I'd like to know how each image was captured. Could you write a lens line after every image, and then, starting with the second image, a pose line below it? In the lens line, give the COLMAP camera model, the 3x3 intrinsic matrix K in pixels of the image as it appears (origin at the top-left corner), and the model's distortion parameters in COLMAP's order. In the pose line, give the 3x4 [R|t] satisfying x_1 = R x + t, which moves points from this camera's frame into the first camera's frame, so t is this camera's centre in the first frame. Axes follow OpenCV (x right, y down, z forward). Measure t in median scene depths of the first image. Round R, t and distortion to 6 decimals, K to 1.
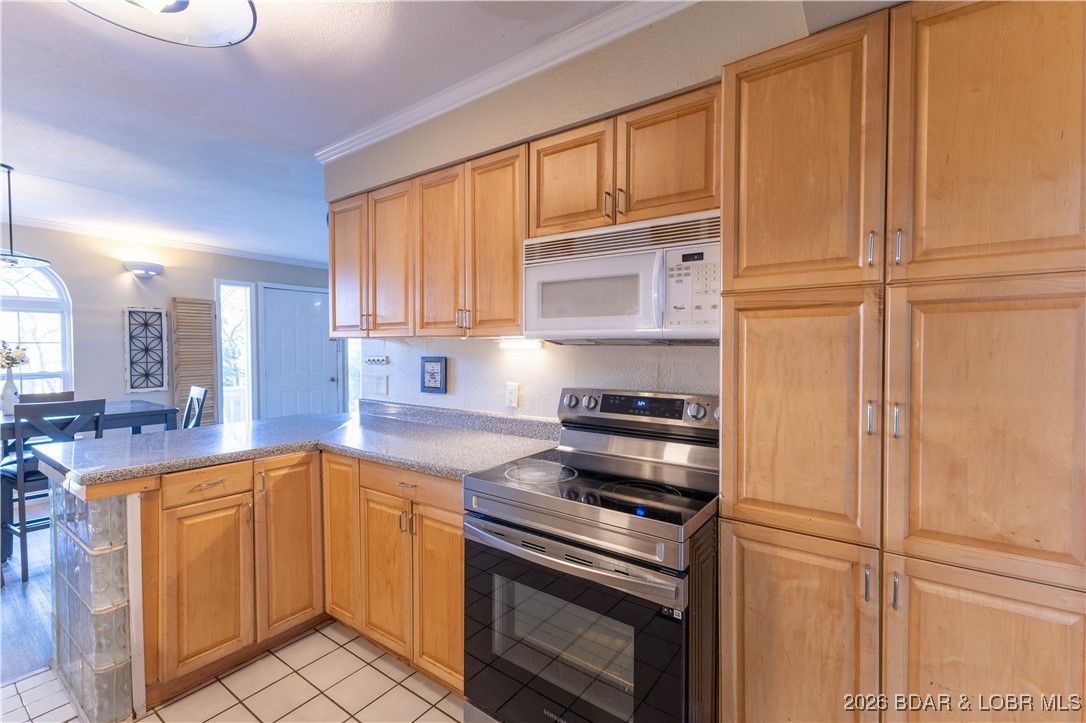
lens RADIAL K [[479.5, 0, 534.0], [0, 479.5, 355.5], [0, 0, 1]] dist [0.006581, -0.004799]
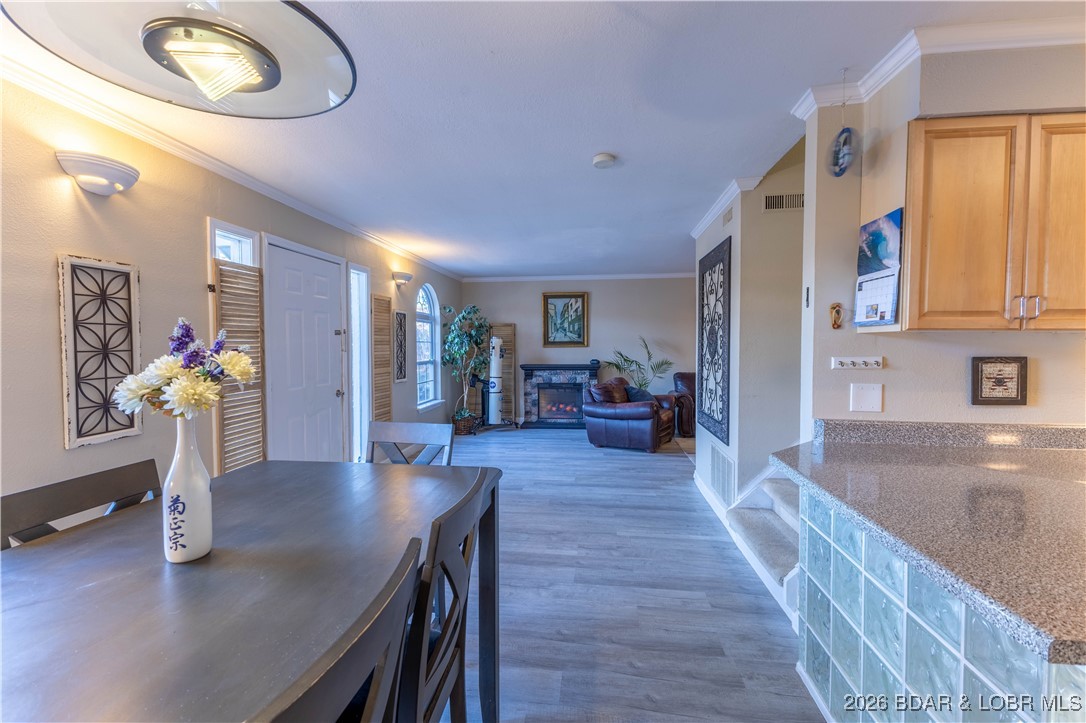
lens RADIAL K [[479.5, 0, 546.0], [0, 479.5, 355.6], [0, 0, 1]] dist [0.006581, -0.004799]
pose [[0.872958, -0.015392, 0.487552, -0.673046], [0.010563, 0.999864, 0.012653, -0.008988], [-0.487680, -0.005895, 0.873002, 0.393920]]
